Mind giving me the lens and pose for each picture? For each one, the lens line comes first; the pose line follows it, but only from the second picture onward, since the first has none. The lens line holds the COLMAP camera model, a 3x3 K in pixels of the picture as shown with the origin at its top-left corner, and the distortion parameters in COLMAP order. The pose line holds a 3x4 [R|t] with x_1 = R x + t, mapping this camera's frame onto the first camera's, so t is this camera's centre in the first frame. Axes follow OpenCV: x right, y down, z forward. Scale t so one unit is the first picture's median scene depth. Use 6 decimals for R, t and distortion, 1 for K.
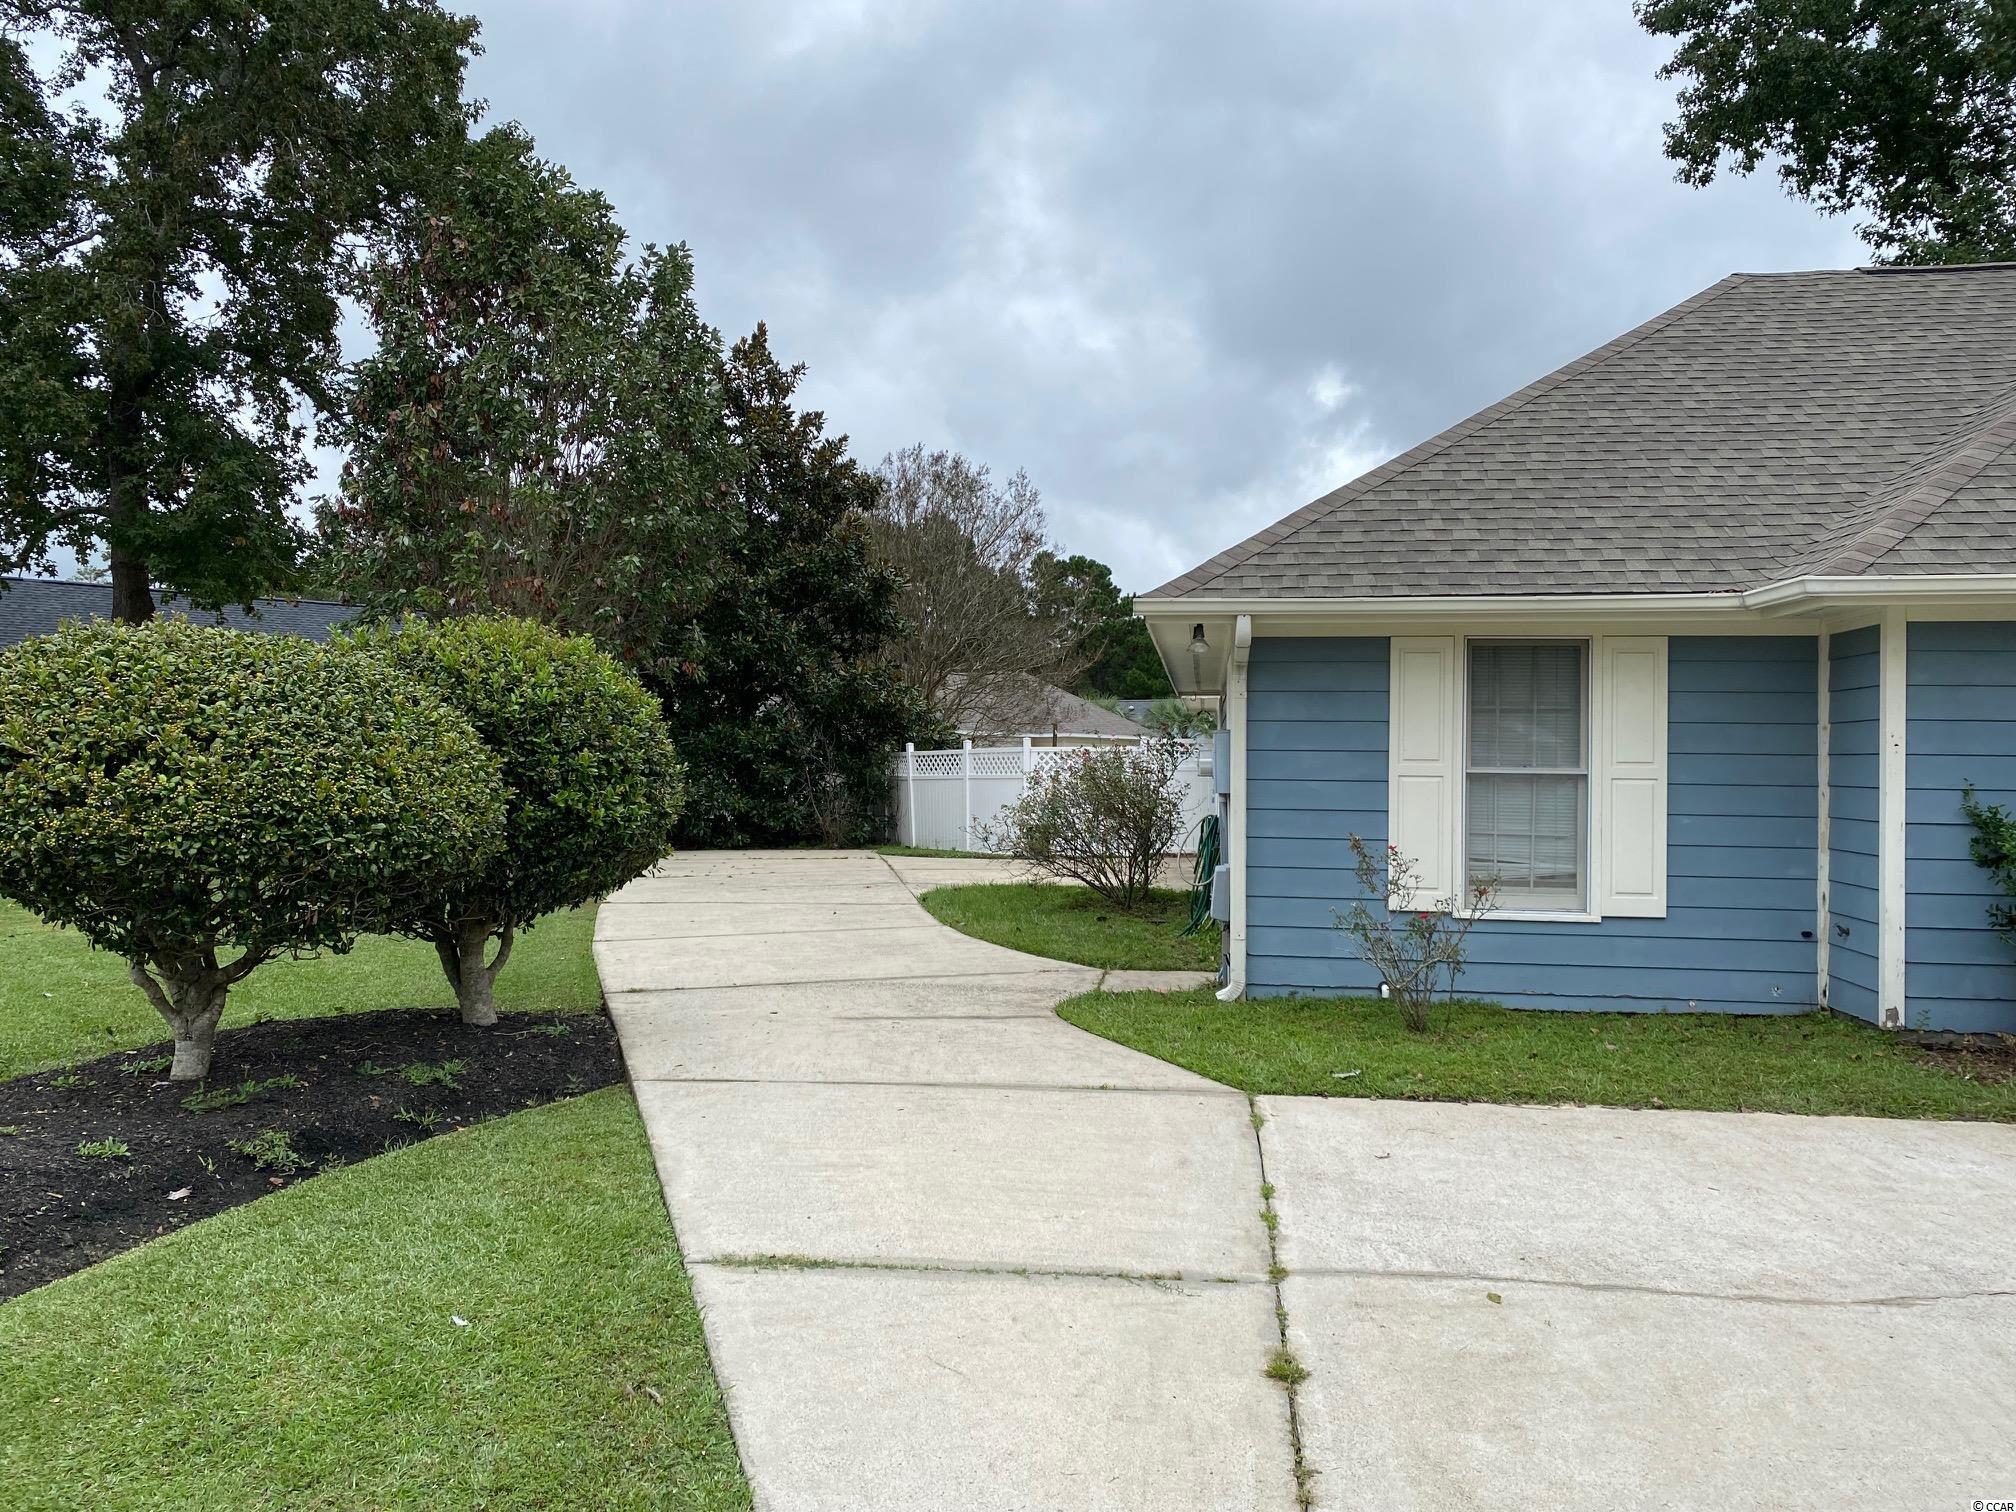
lens RADIAL K [[1527.2, 0, 1008.0], [0, 1527.2, 756.0], [0, 0, 1]] dist [0.019927, -0.011606]
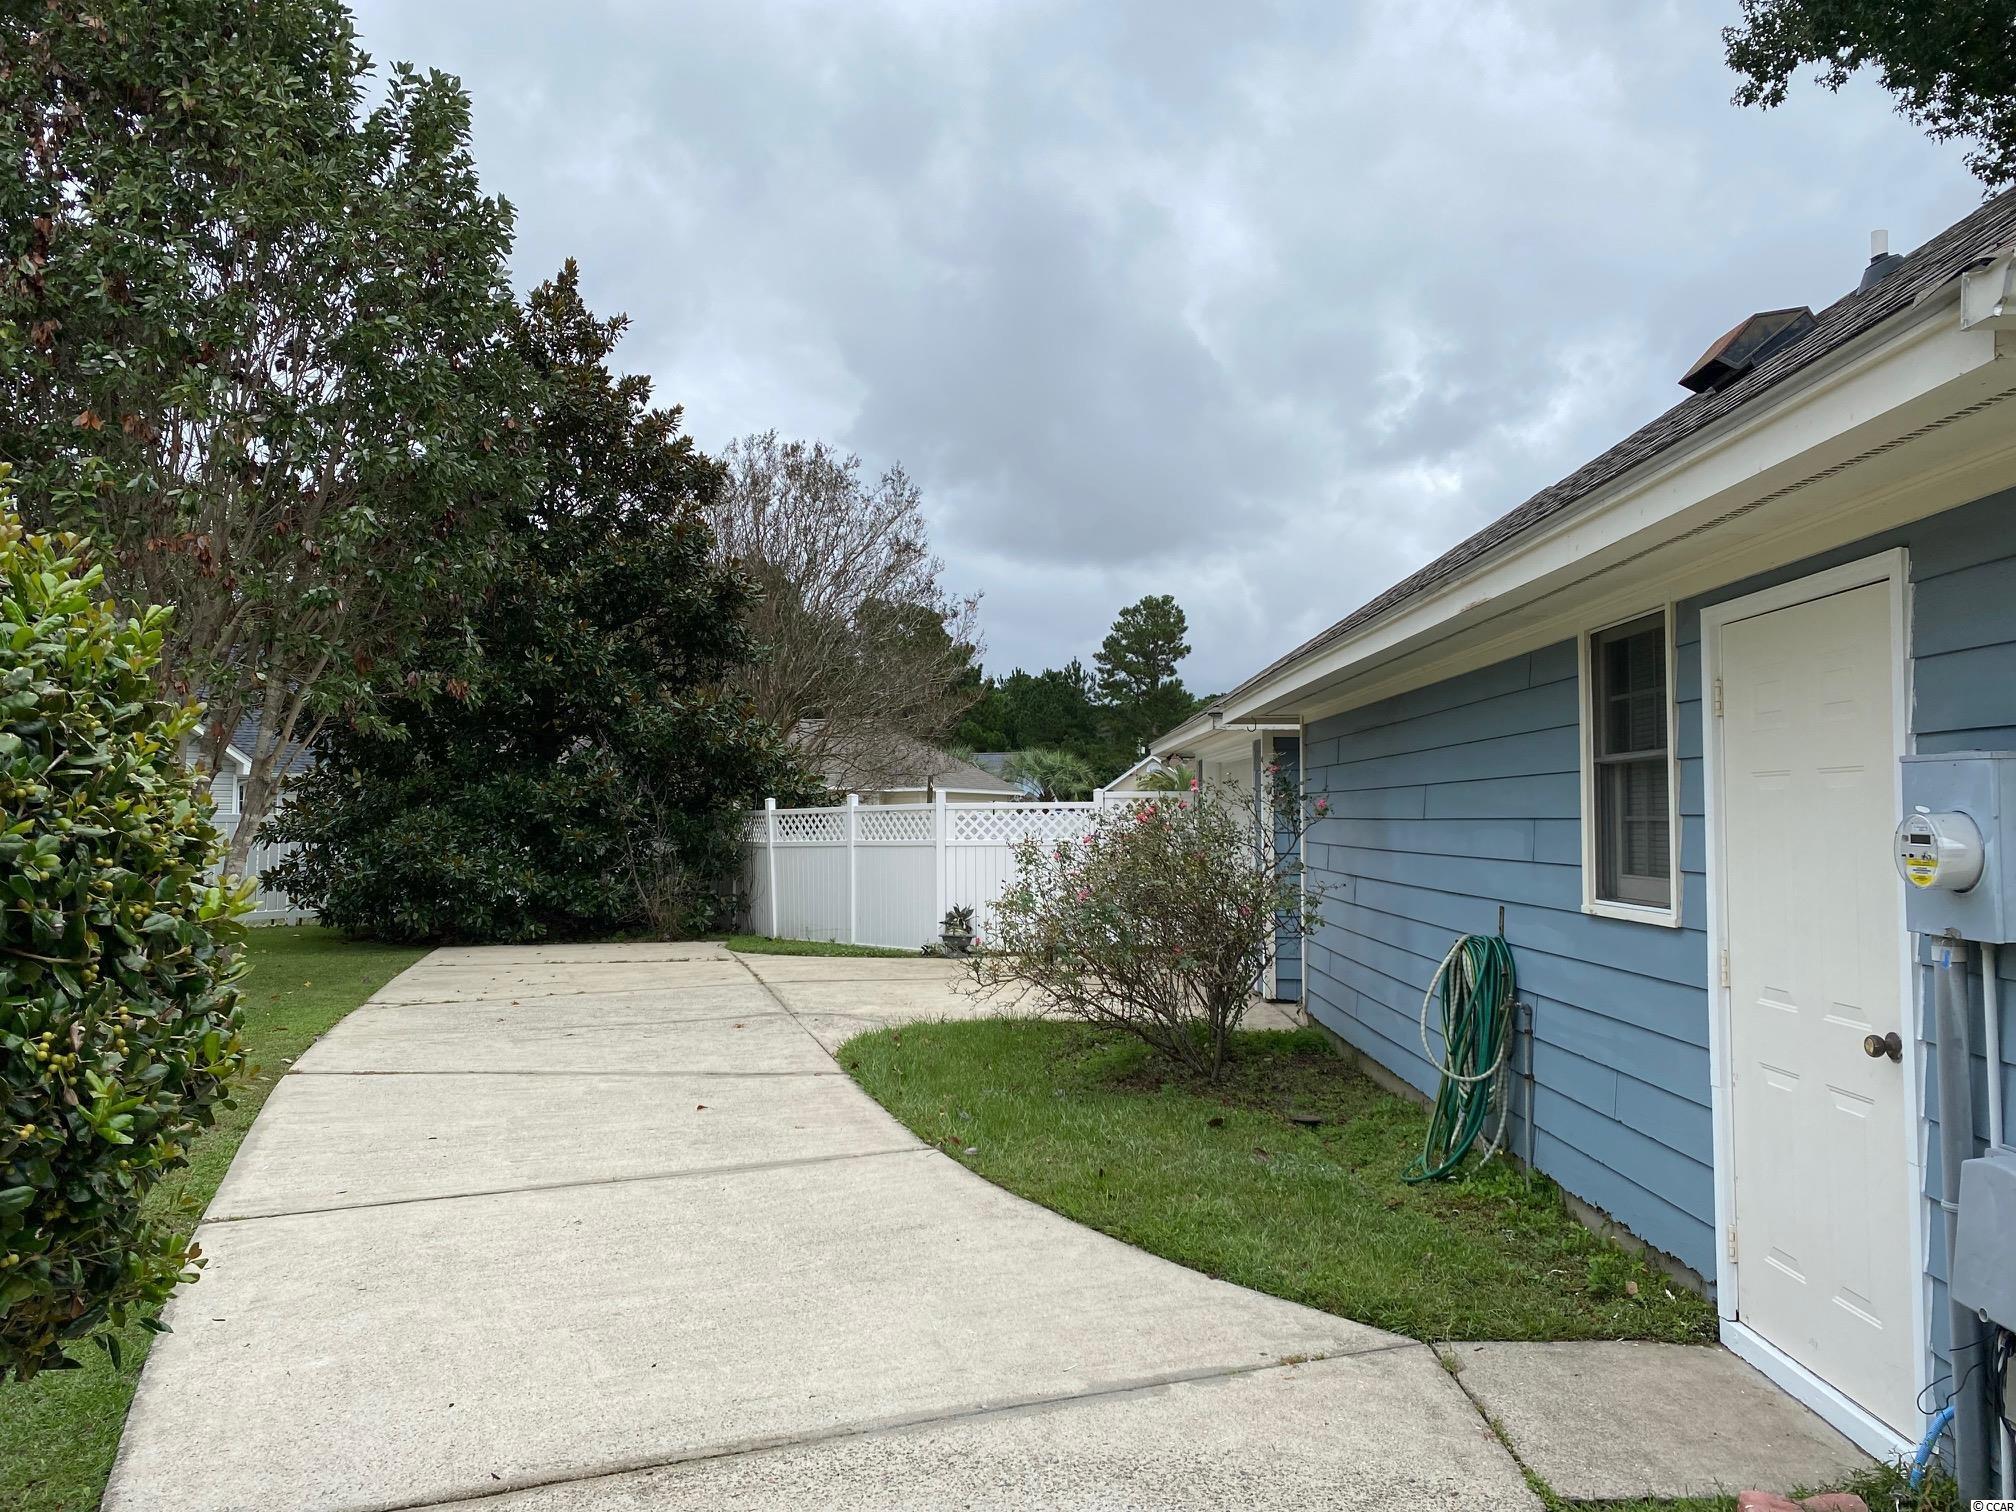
lens RADIAL K [[1516.8, 0, 1019.4], [0, 1516.8, 744.0], [0, 0, 1]] dist [0.028639, -0.038806]
pose [[0.991463, 0.002738, 0.130359, -0.038829], [0.003513, 0.998856, -0.047699, 0.000859], [-0.130340, 0.047750, 0.990319, 0.238835]]
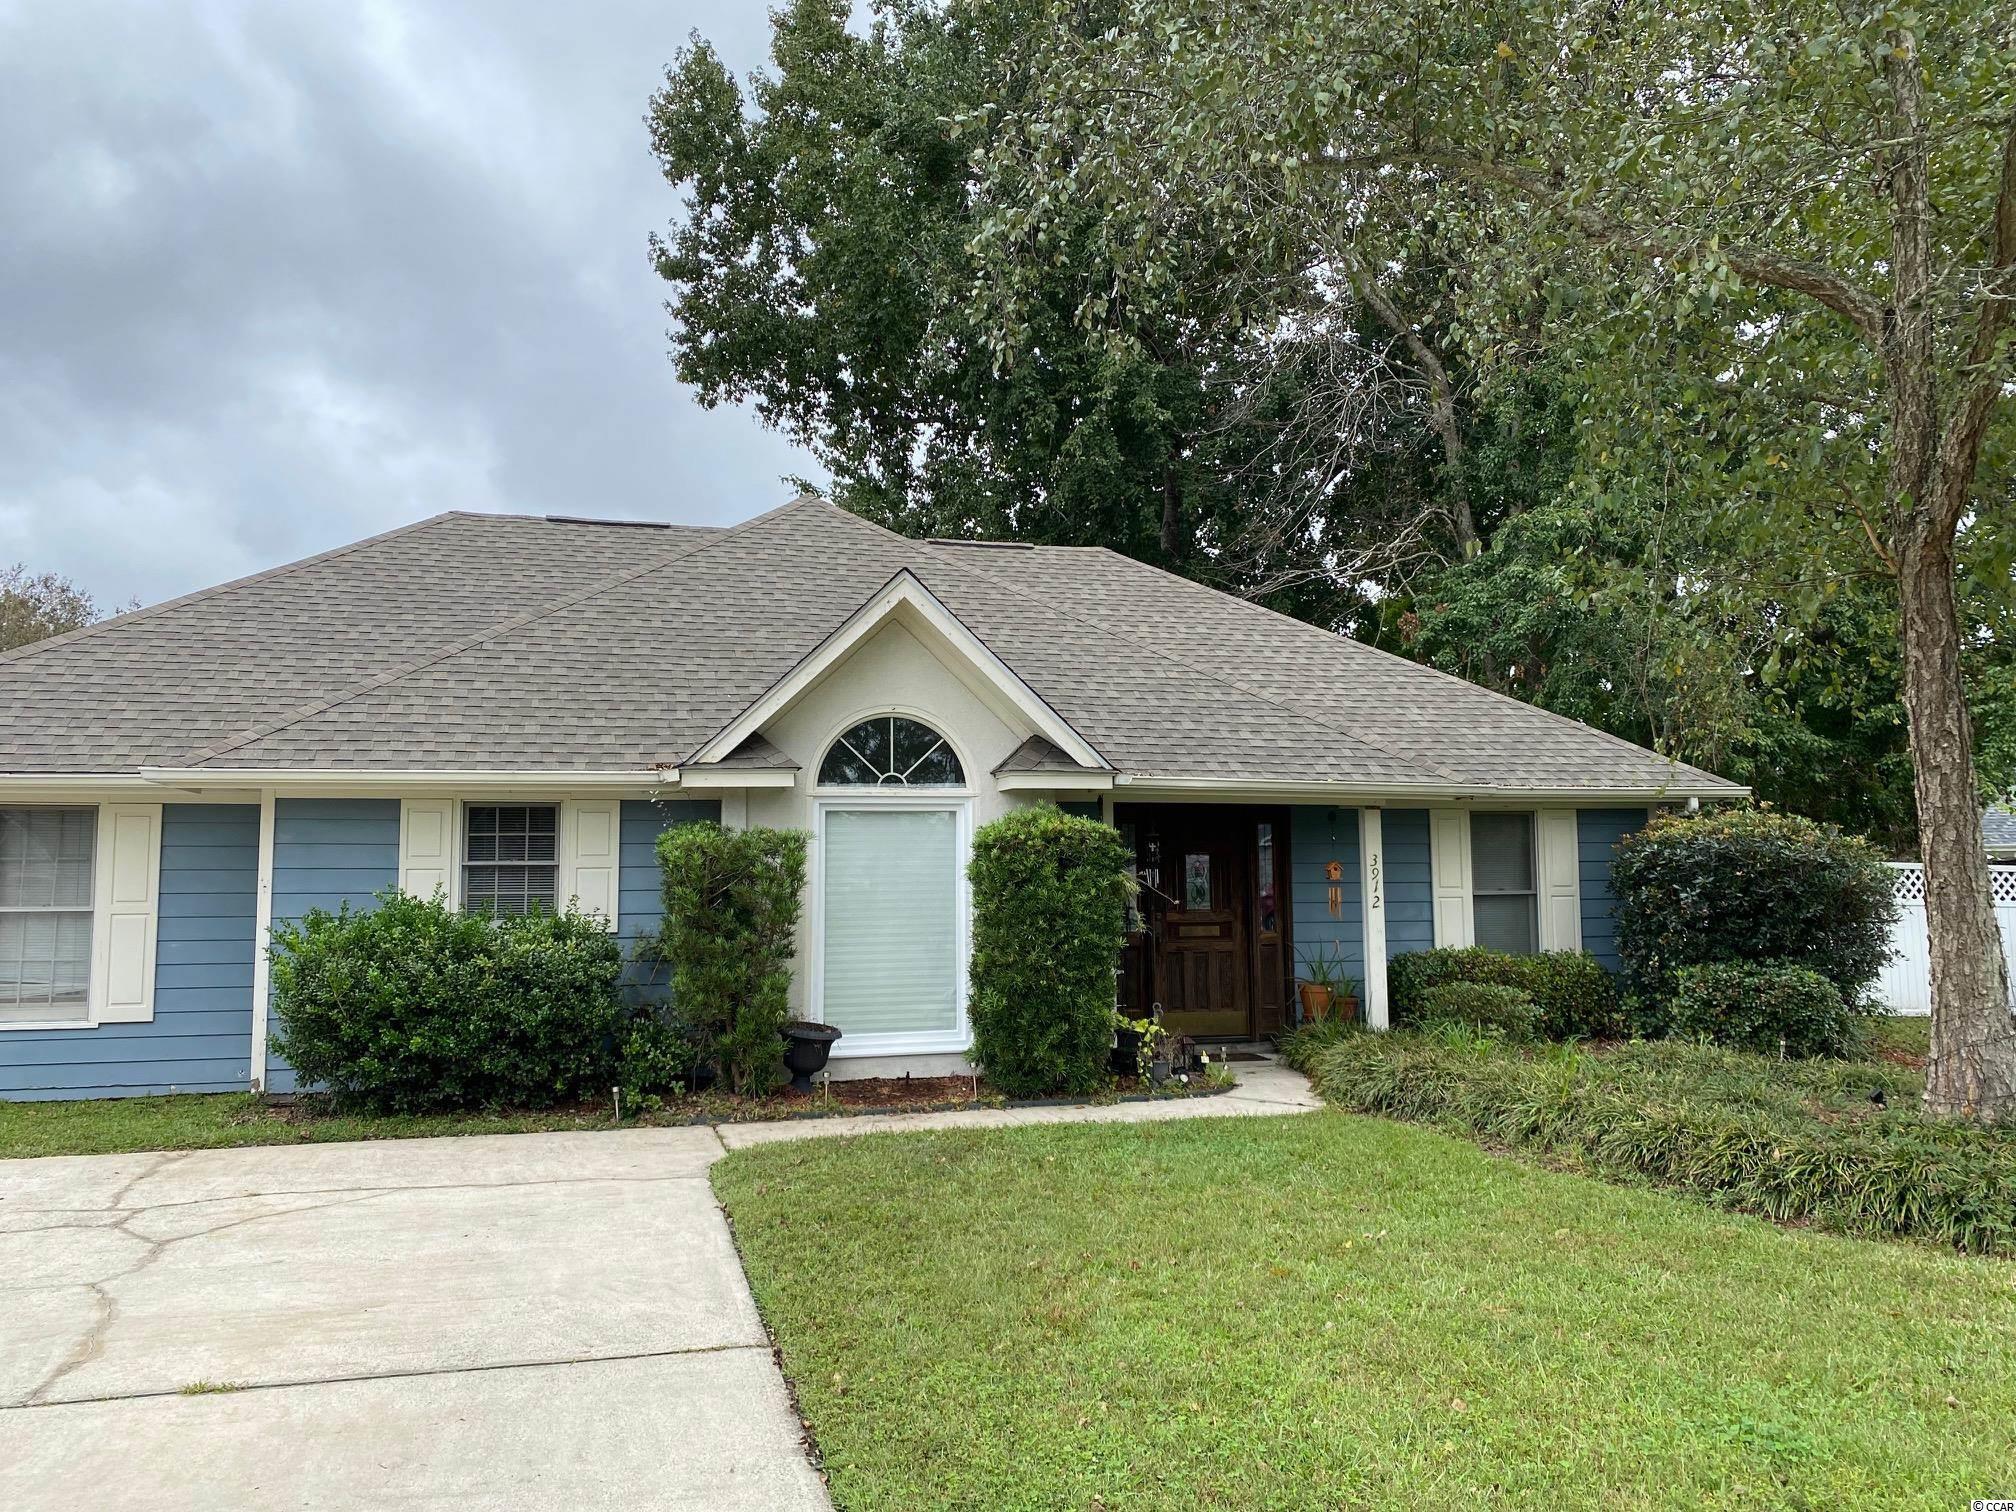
lens RADIAL K [[1515.3, 0, 1008.0], [0, 1515.3, 756.0], [0, 0, 1]] dist [0.101092, -0.139386]
pose [[0.923783, 0.016824, 0.382547, 0.186670], [0.013781, 0.996926, -0.077123, -0.002381], [-0.382668, 0.076517, 0.920712, -0.154395]]
